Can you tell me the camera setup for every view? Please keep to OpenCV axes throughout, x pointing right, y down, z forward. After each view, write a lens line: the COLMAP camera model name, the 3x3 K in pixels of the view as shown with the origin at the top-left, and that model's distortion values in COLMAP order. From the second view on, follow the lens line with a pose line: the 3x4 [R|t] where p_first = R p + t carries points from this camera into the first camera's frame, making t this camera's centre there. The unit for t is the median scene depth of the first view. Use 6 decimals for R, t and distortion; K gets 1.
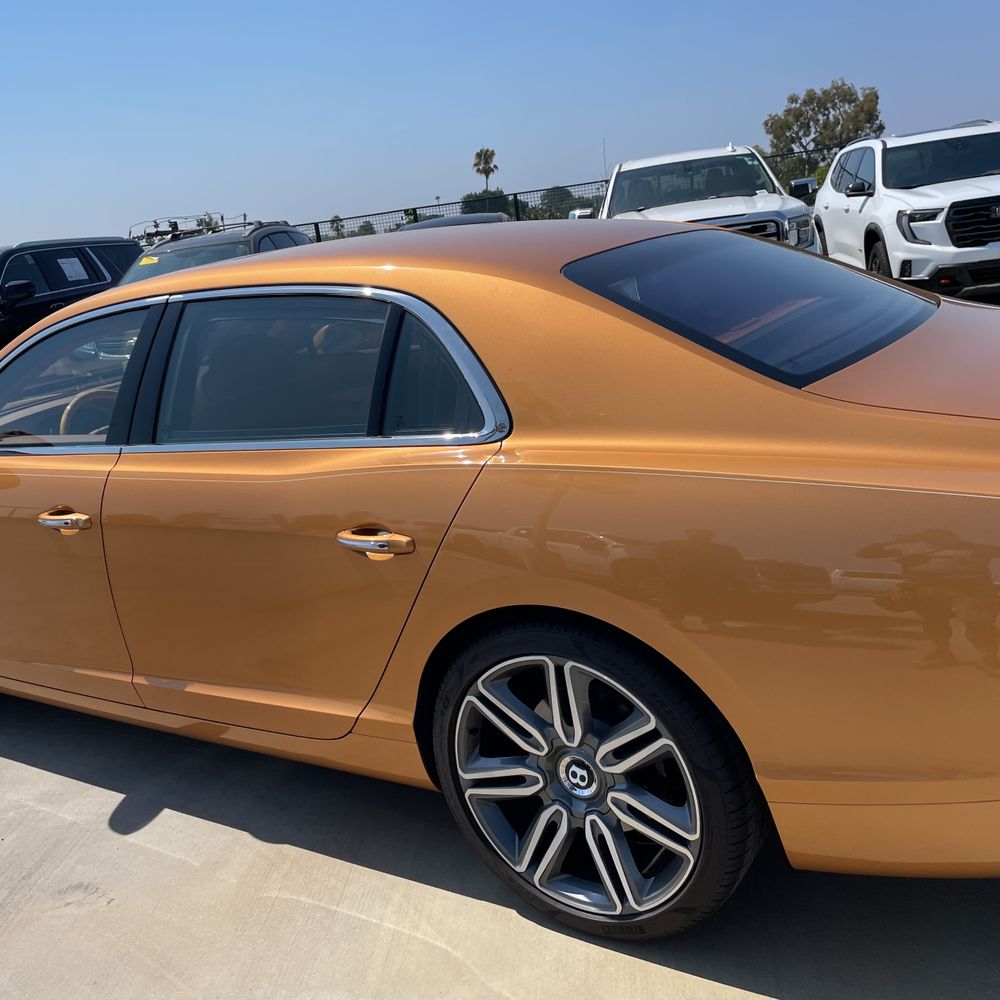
lens RADIAL K [[1019.5, 0, 483.2], [0, 1019.5, 471.9], [0, 0, 1]] dist [0.097837, -0.141760]
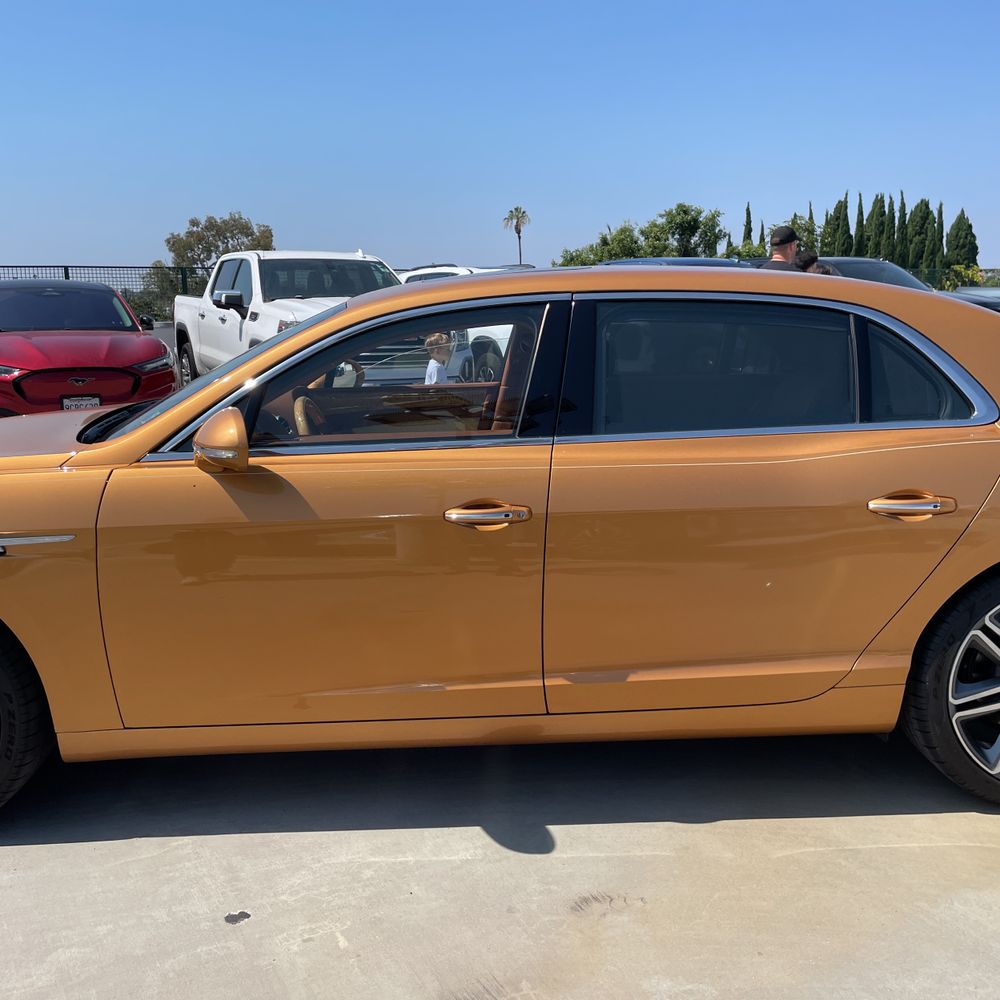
lens RADIAL K [[1019.5, 0, 483.2], [0, 1019.5, 471.9], [0, 0, 1]] dist [0.097837, -0.141760]
pose [[0.814407, 0.024141, 0.579792, -0.873259], [0.041976, 0.994066, -0.100354, 0.092944], [-0.578774, 0.106066, 0.808561, 0.227961]]
